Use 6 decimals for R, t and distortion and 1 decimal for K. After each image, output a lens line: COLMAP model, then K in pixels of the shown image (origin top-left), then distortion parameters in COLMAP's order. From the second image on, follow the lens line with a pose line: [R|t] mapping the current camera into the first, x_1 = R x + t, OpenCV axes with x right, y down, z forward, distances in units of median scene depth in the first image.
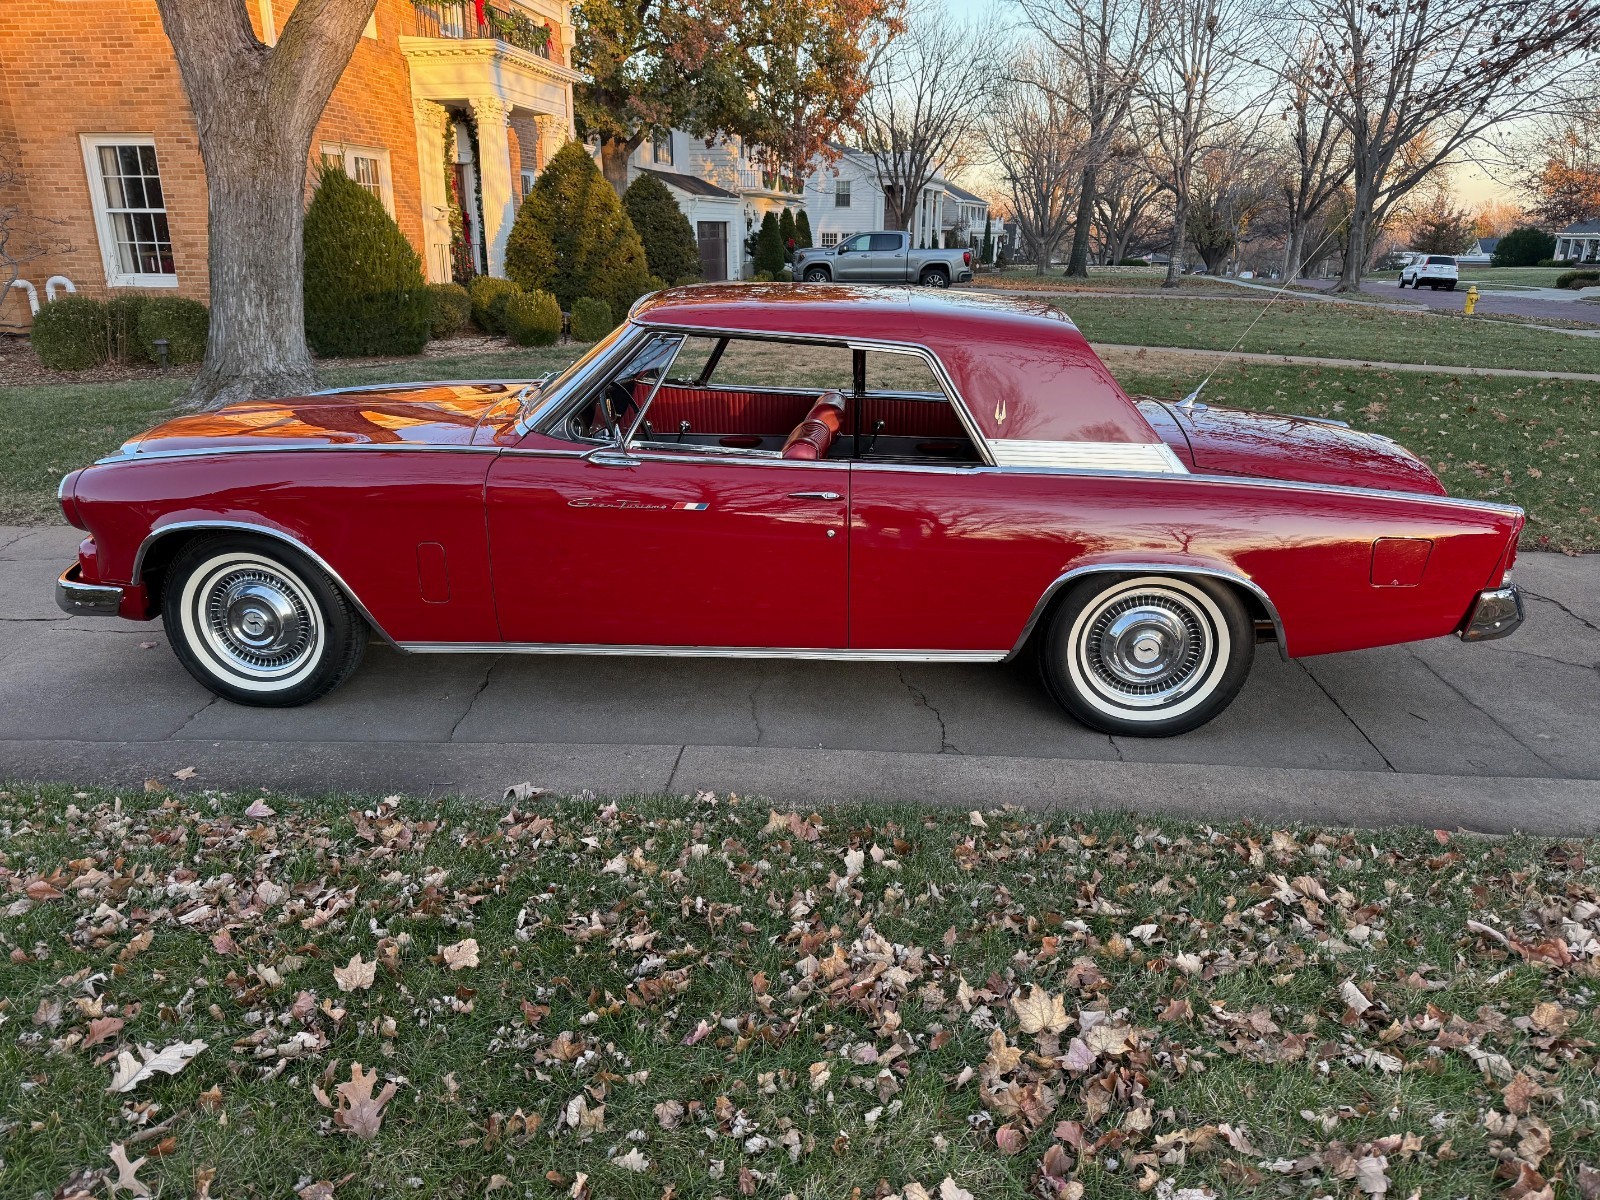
lens RADIAL K [[1112.3, 0, 800.0], [0, 1112.3, 600.0], [0, 0, 1]] dist [0.032975, -0.040522]
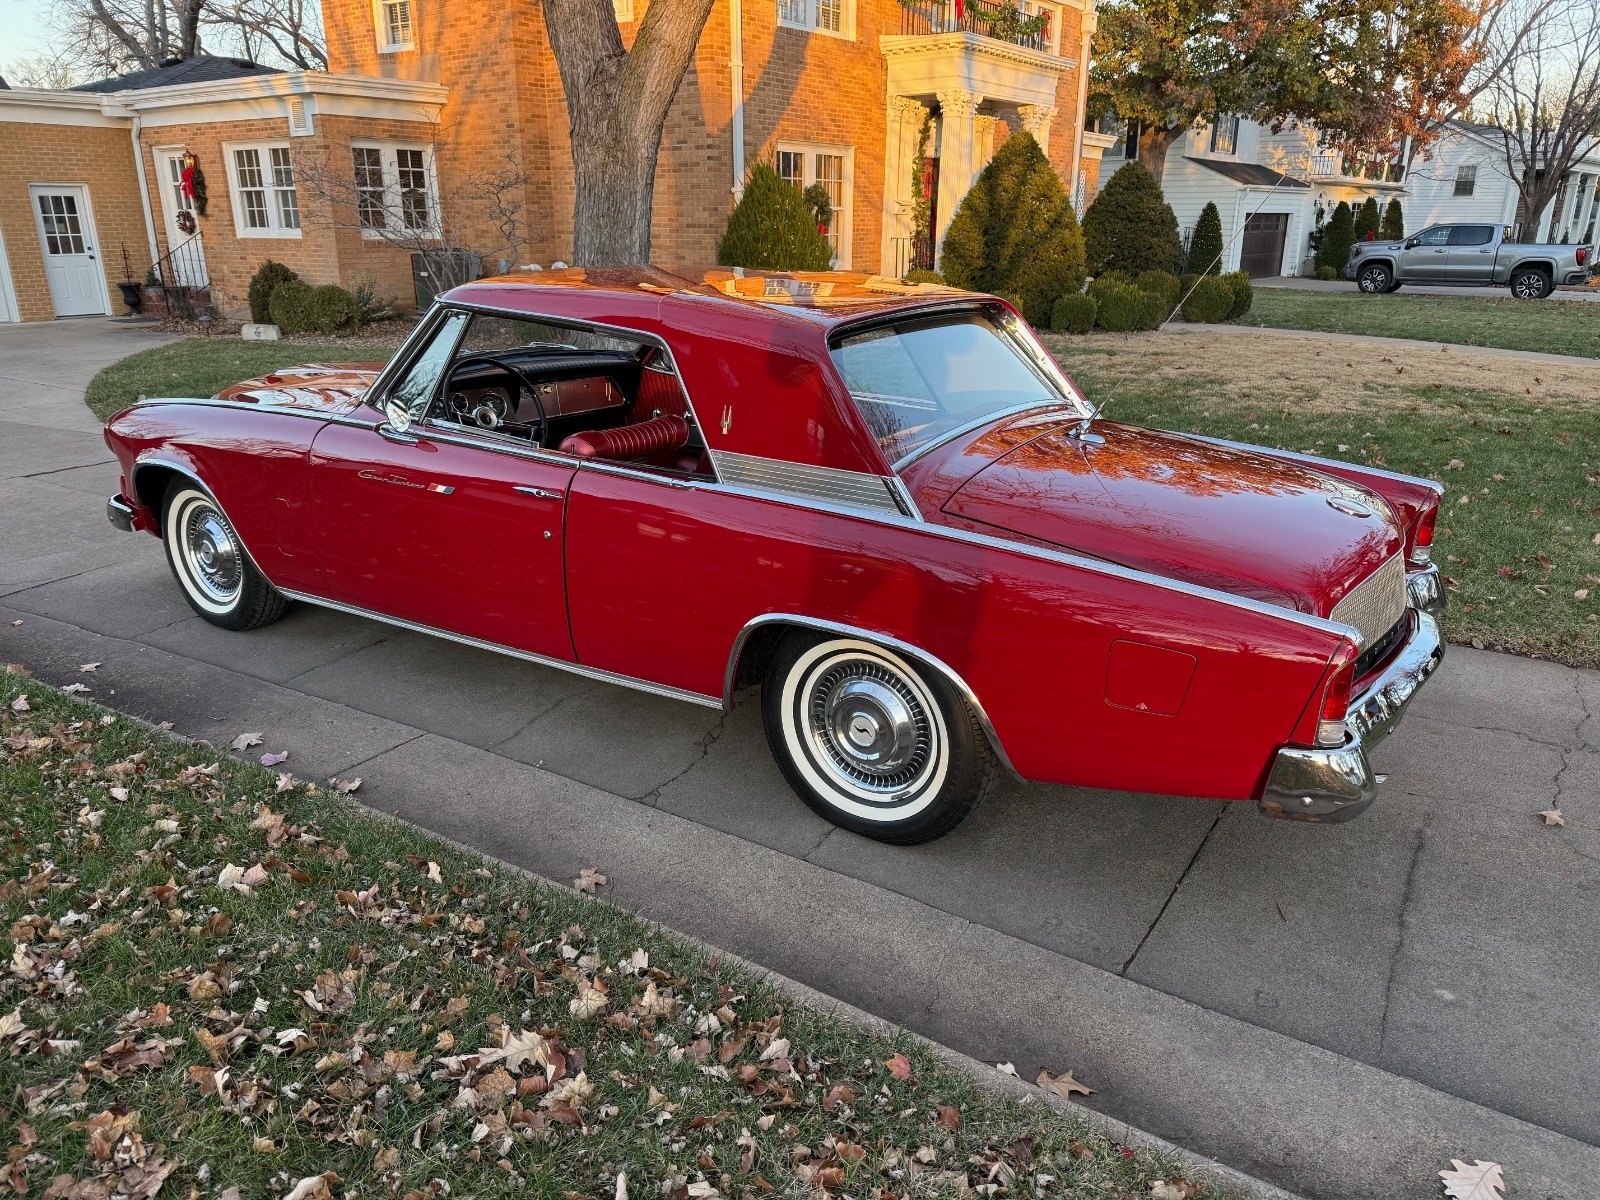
lens RADIAL K [[1119.3, 0, 800.0], [0, 1119.3, 600.0], [0, 0, 1]] dist [0.003680, -0.002030]
pose [[0.878420, 0.149394, -0.453939, 0.114669], [-0.148293, 0.988203, 0.038260, -0.013119], [0.454300, 0.033708, 0.890211, 0.050675]]
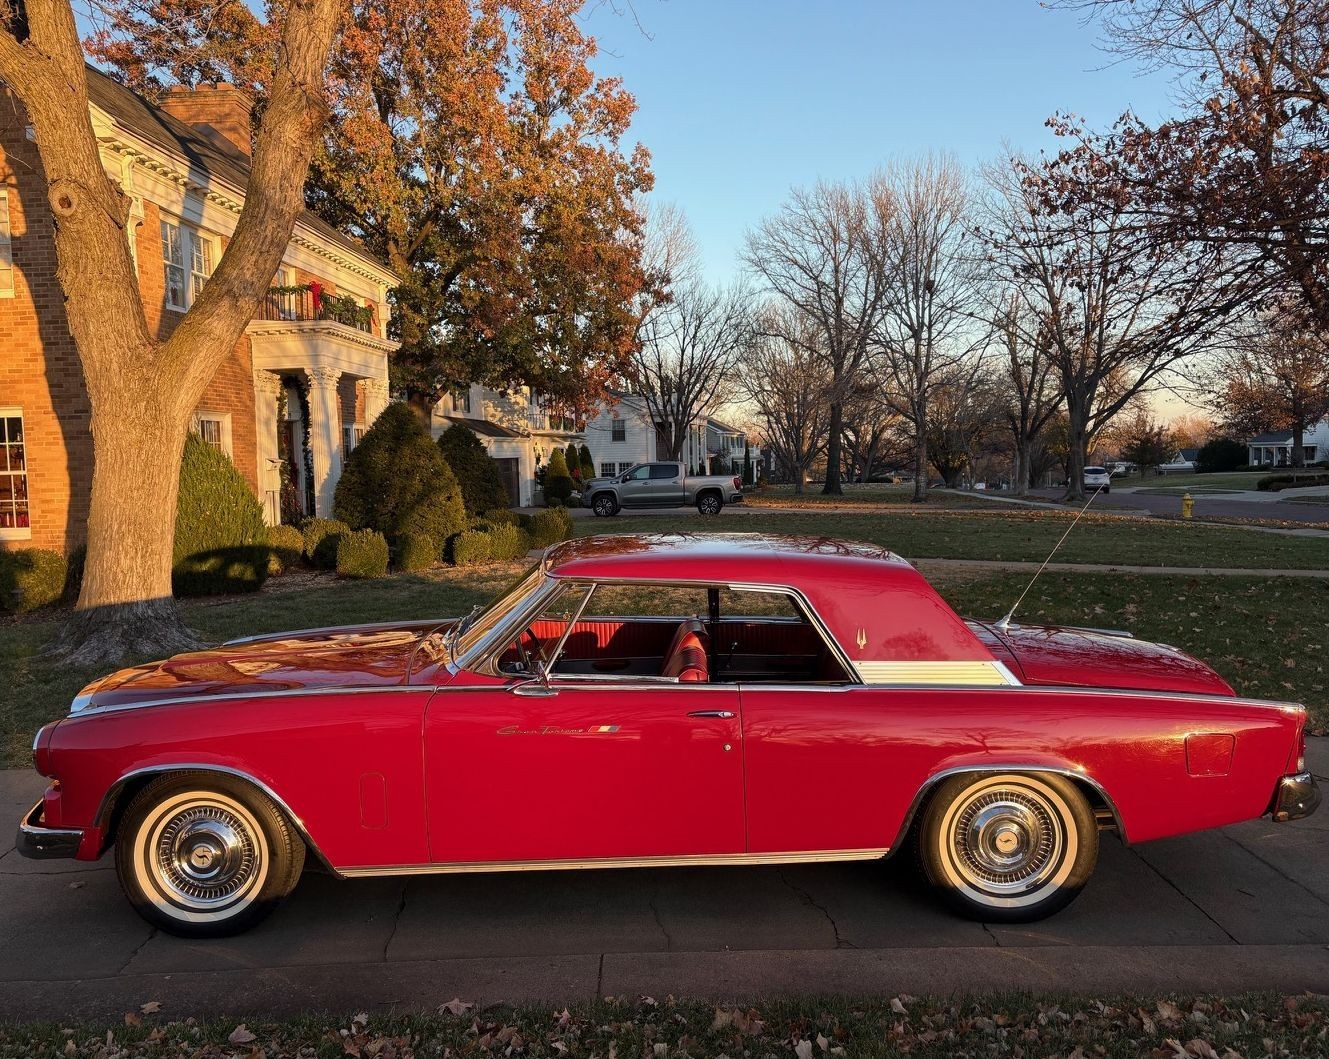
lens RADIAL K [[1064.8, 0, 633.2], [0, 1064.8, 524.4], [0, 0, 1]] dist [0.055113, -0.068126]
pose [[0.998034, -0.034682, 0.052195, -0.021970], [0.046893, 0.965837, -0.254873, -0.001166], [-0.041573, 0.256820, 0.965565, -0.023579]]
